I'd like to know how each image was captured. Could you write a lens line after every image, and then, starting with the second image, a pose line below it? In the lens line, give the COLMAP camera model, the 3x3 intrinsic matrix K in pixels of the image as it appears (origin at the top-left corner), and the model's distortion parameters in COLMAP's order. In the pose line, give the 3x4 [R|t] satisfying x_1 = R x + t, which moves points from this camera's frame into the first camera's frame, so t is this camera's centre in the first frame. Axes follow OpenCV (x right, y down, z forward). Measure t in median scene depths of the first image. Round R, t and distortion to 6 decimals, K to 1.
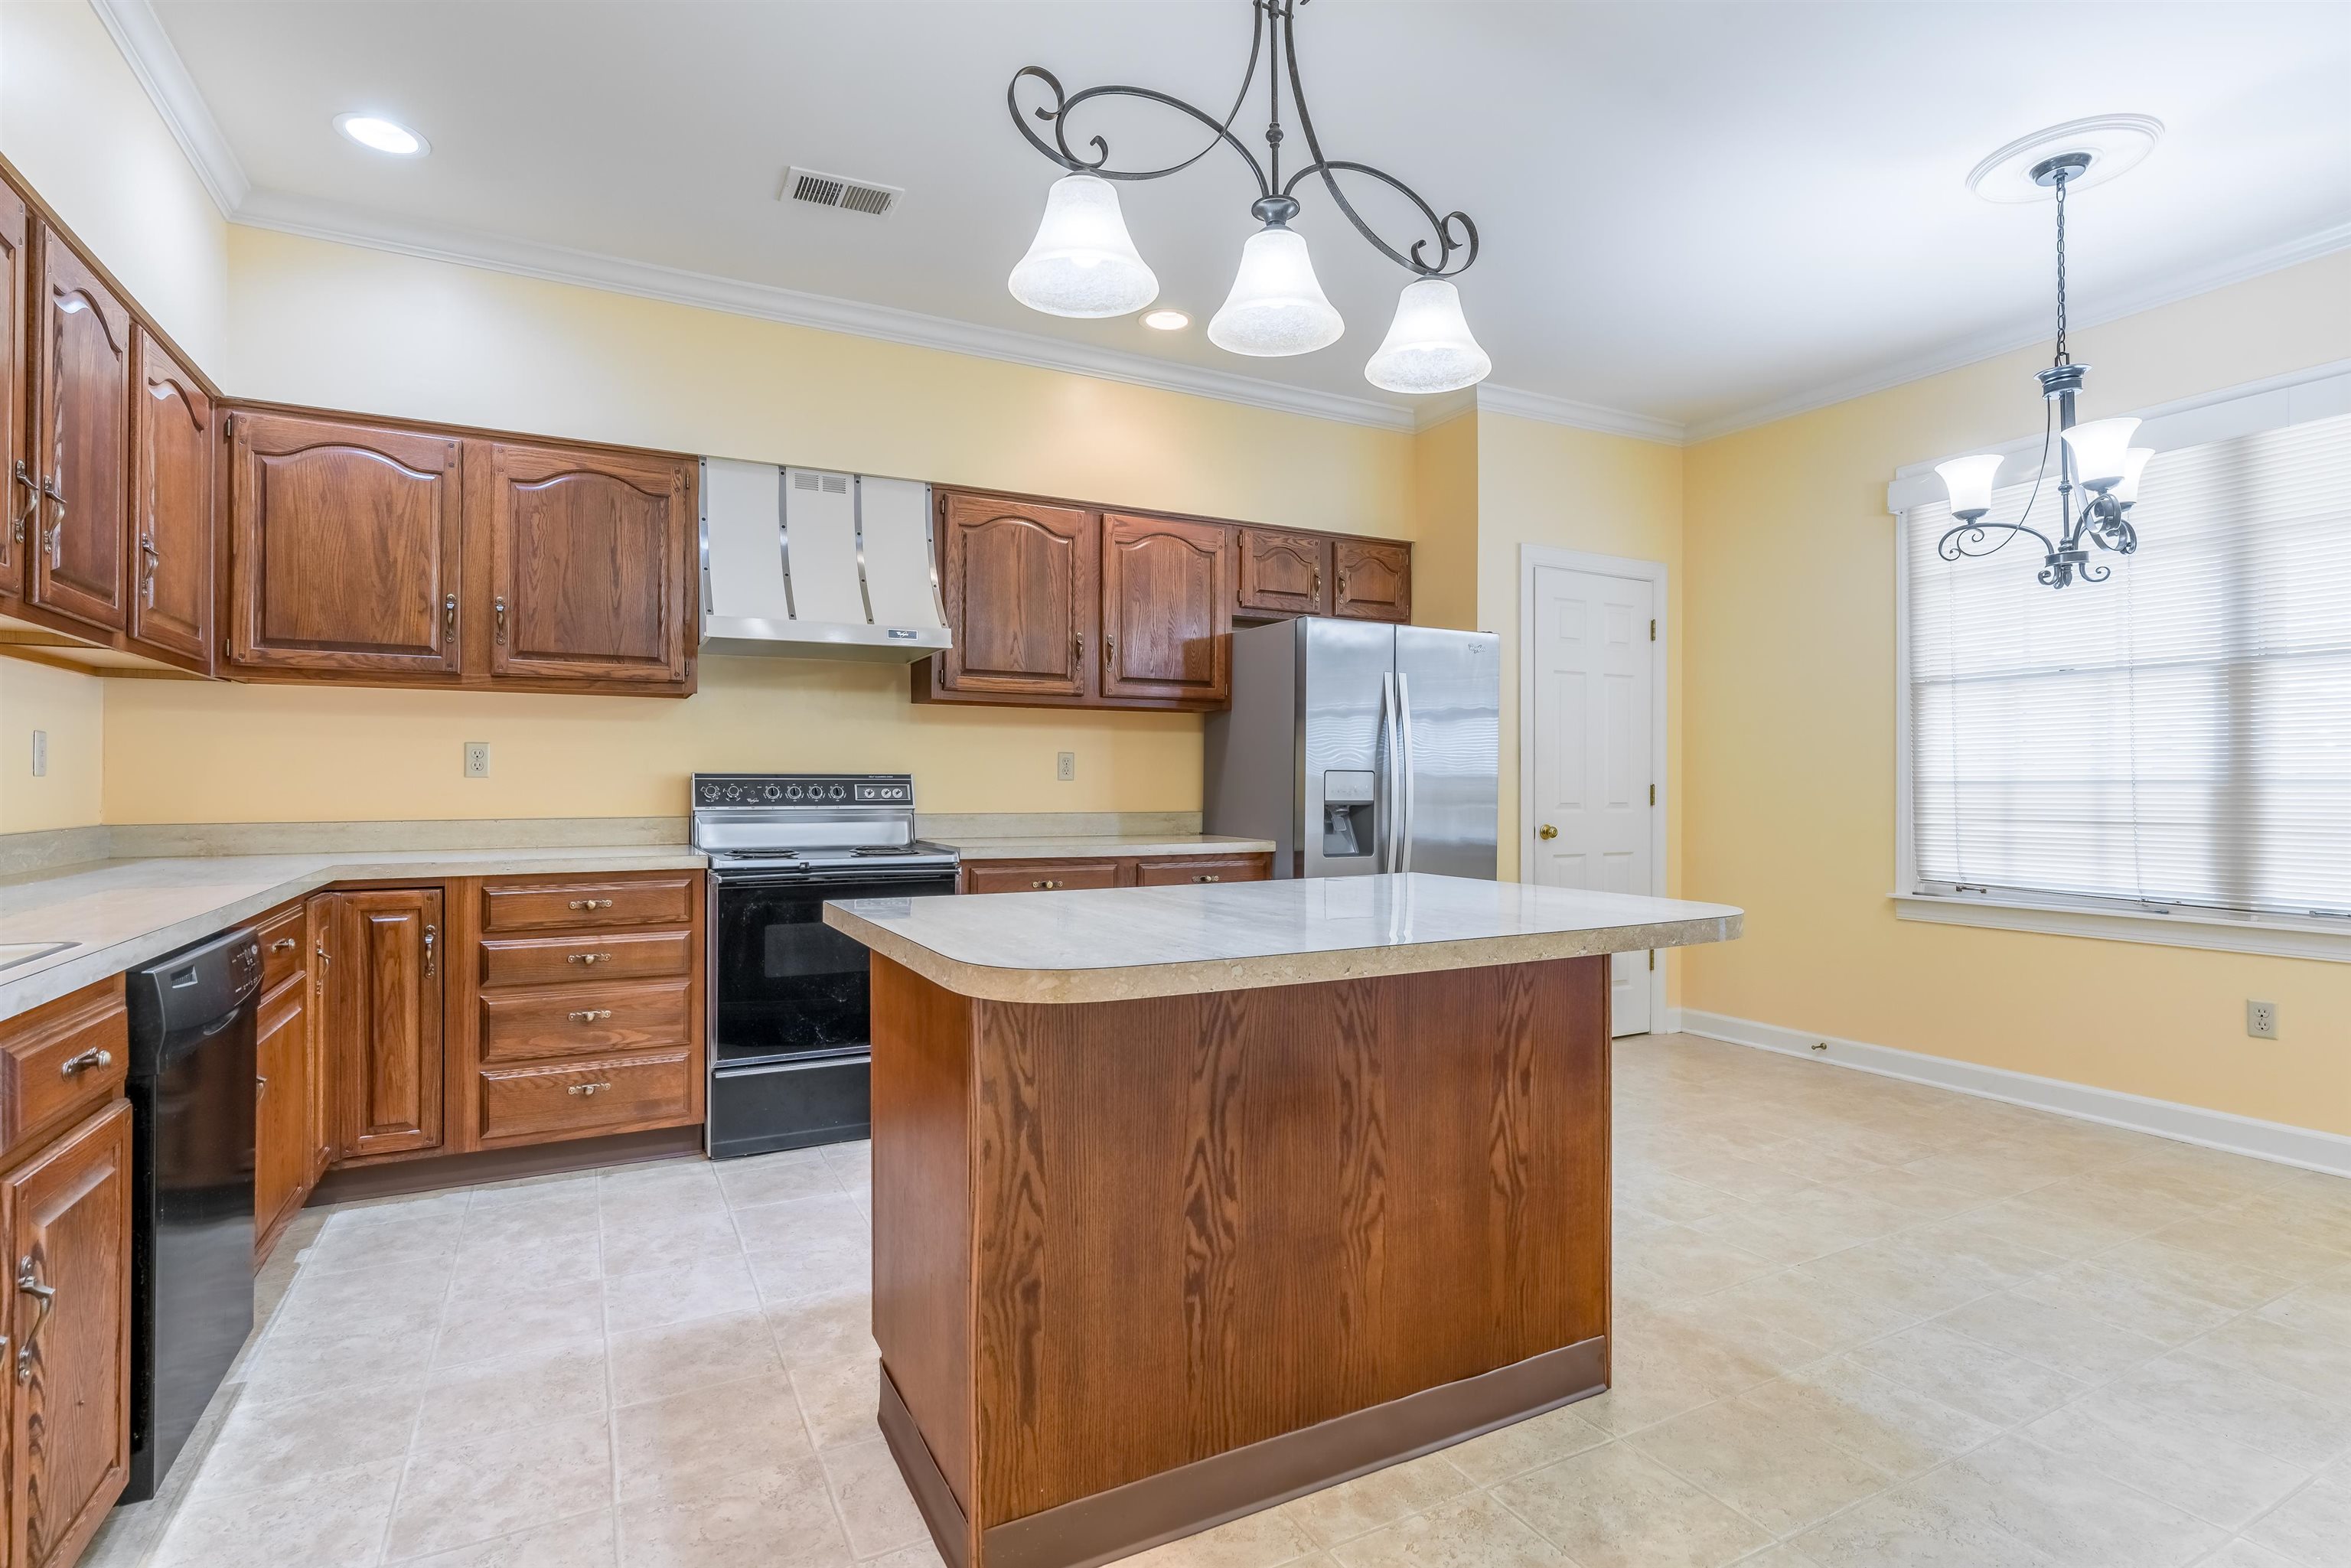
lens RADIAL K [[1097.1, 0, 1205.0], [0, 1097.1, 789.1], [0, 0, 1]] dist [-0.010224, 0.004483]
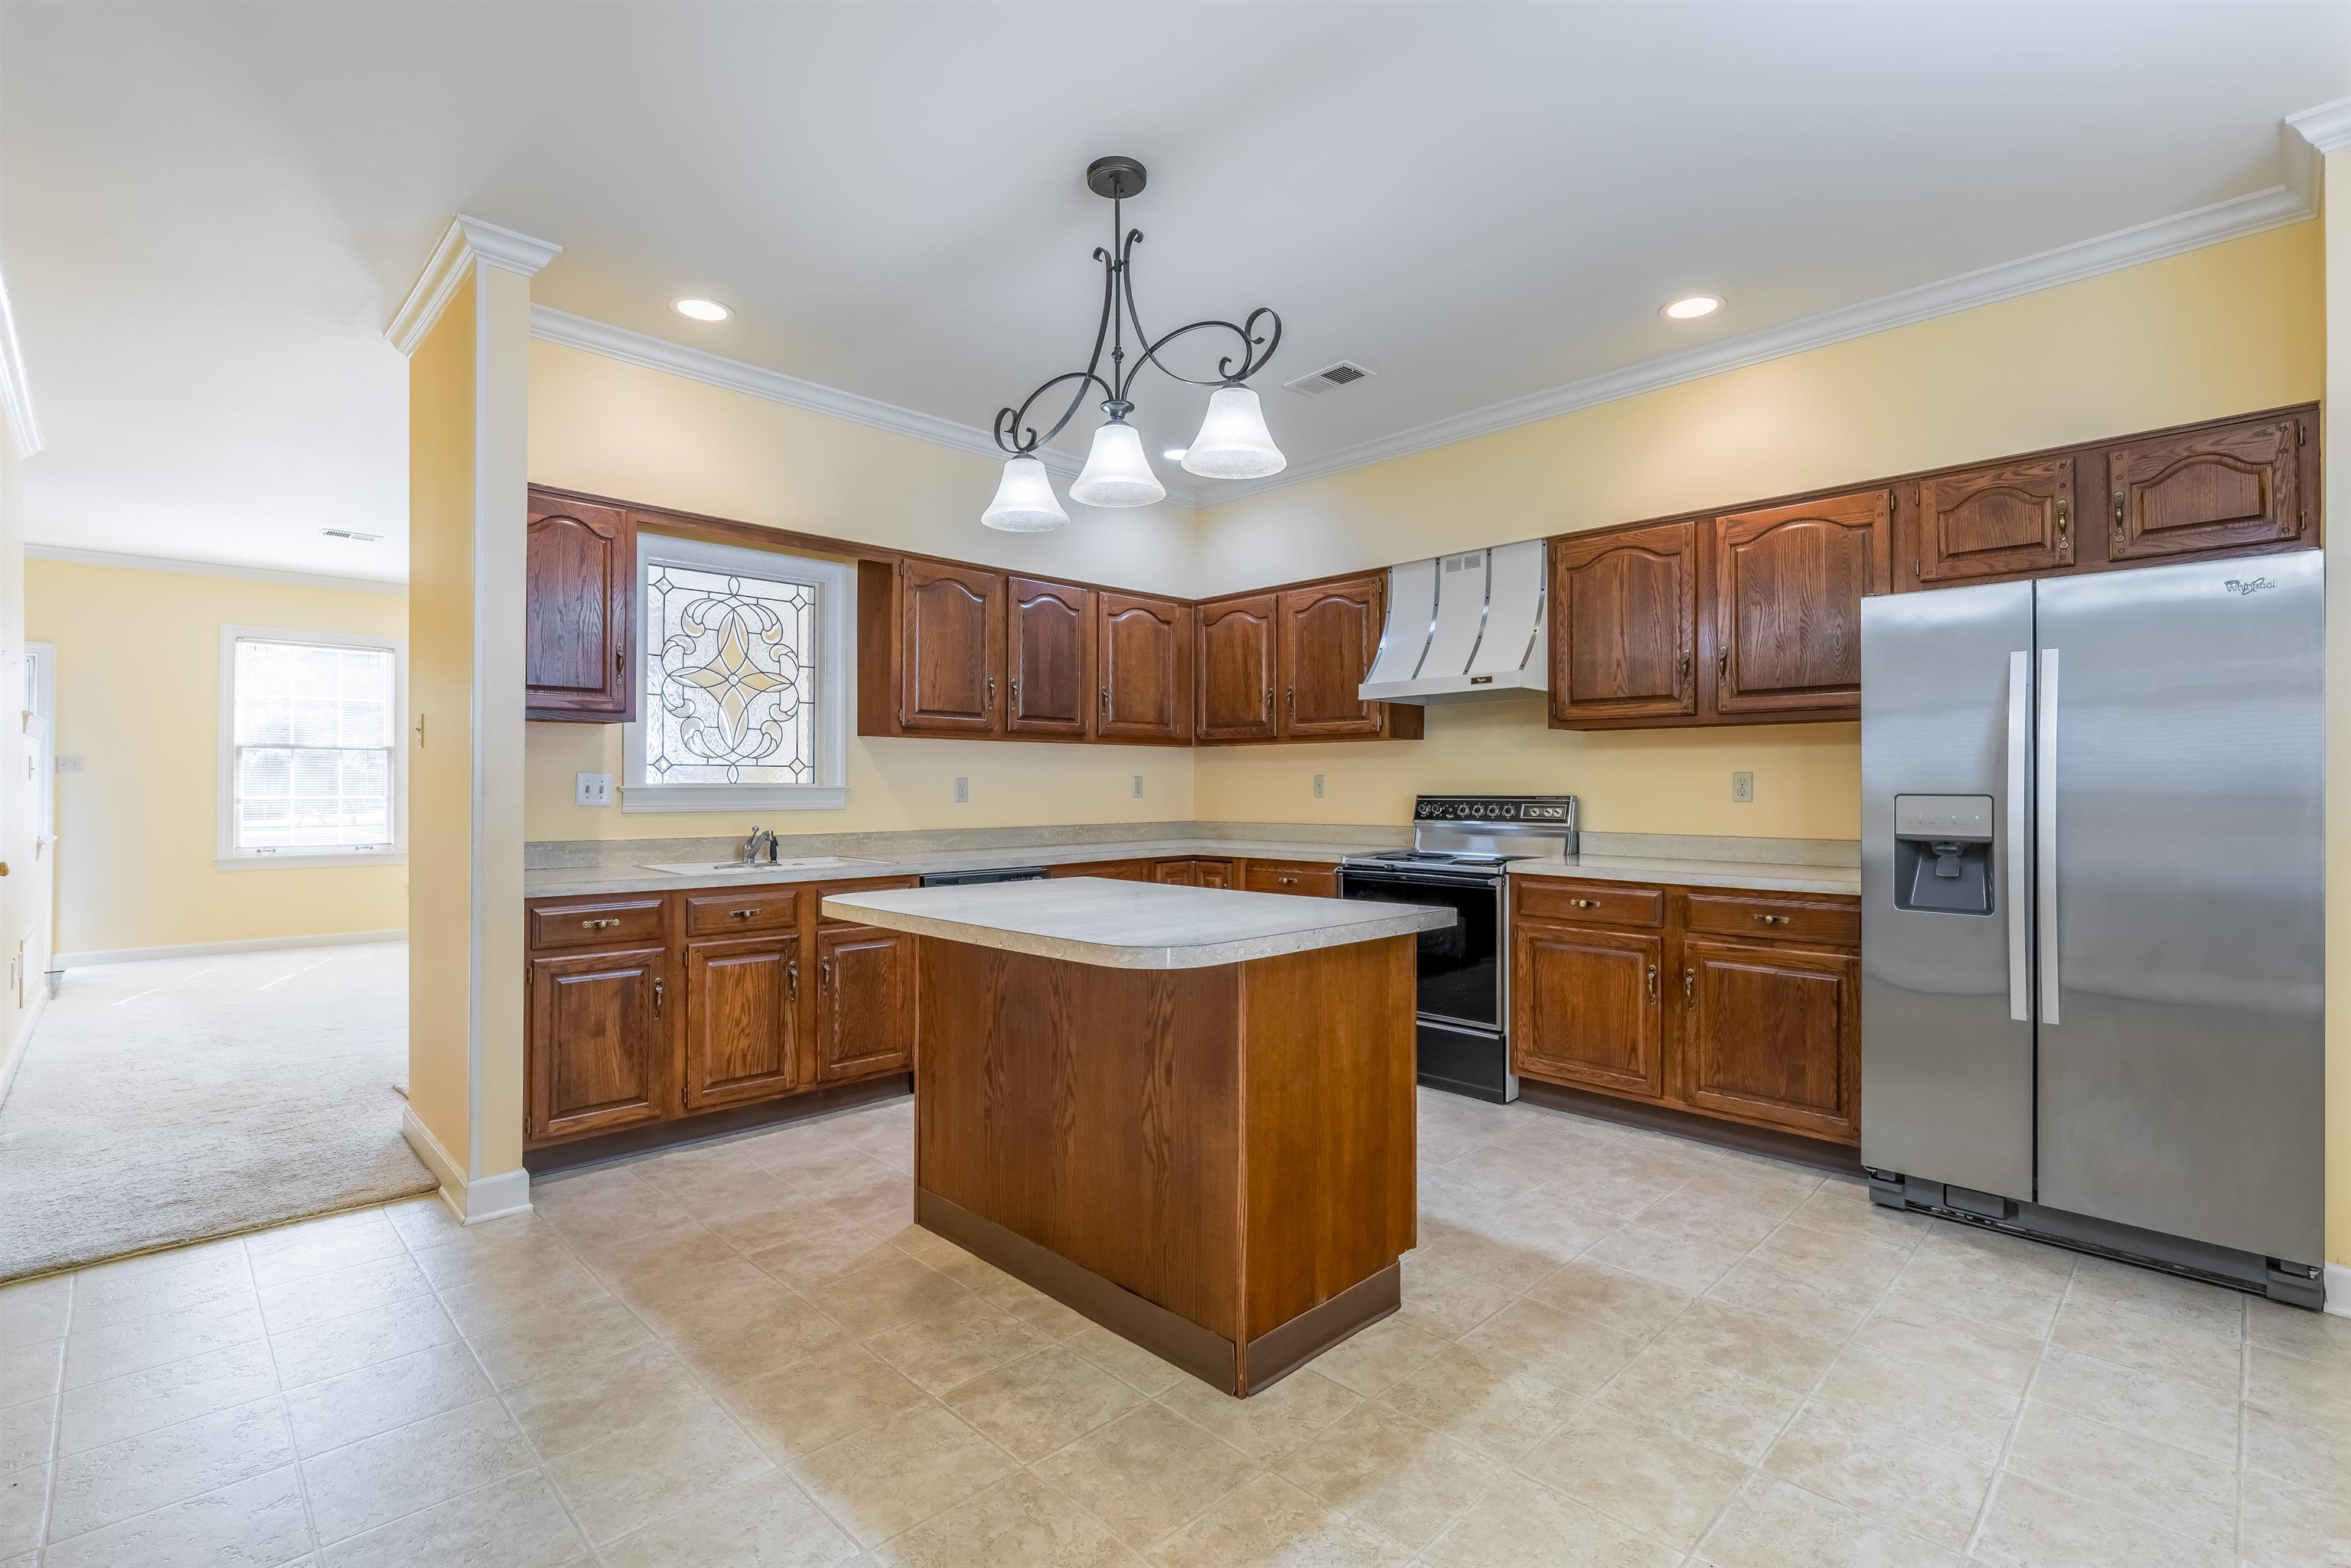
lens RADIAL K [[1097.1, 0, 1184.9], [0, 1097.1, 772.1], [0, 0, 1]] dist [-0.010224, 0.004483]
pose [[0.279479, -0.014280, -0.960046, 0.850193], [-0.002451, 0.999876, -0.015586, -0.023843], [0.960149, 0.006709, 0.279409, 0.399872]]
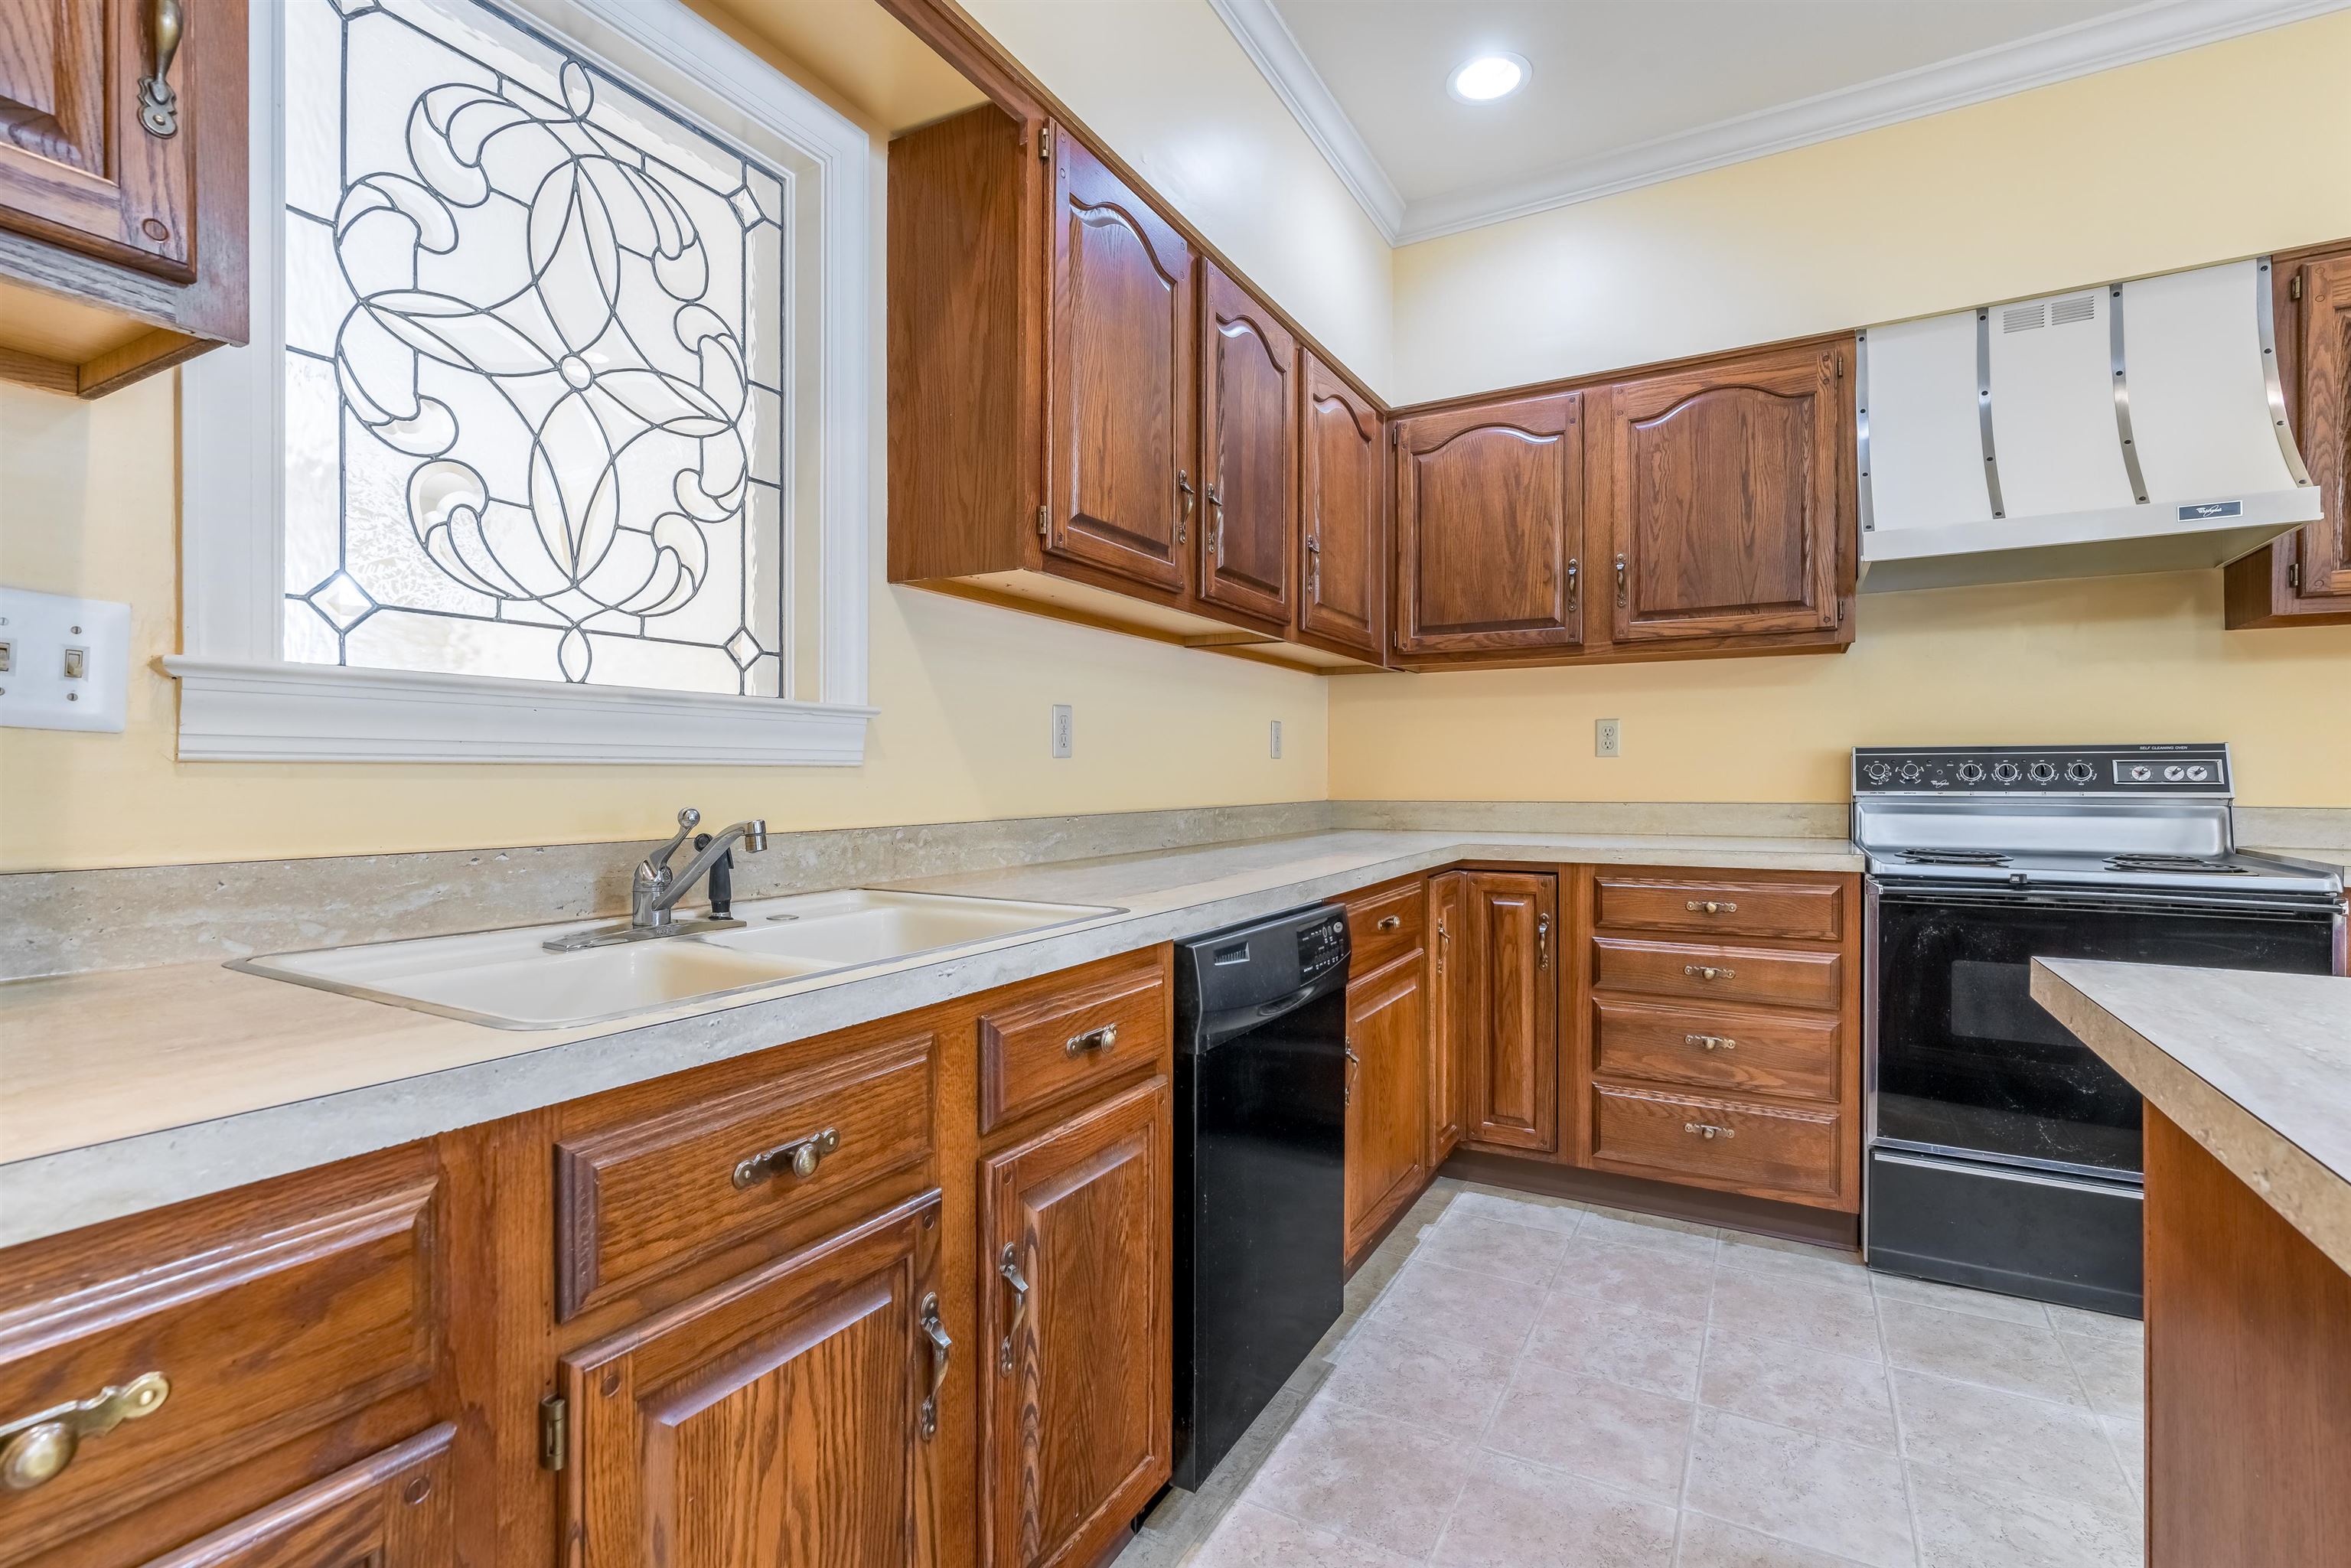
lens RADIAL K [[1097.1, 0, 1187.3], [0, 1097.1, 776.9], [0, 0, 1]] dist [-0.010224, 0.004483]
pose [[0.526944, -0.001418, -0.849899, -0.067502], [-0.000557, 0.999998, -0.002014, 0.009259], [0.849900, 0.001535, 0.526942, 0.222250]]
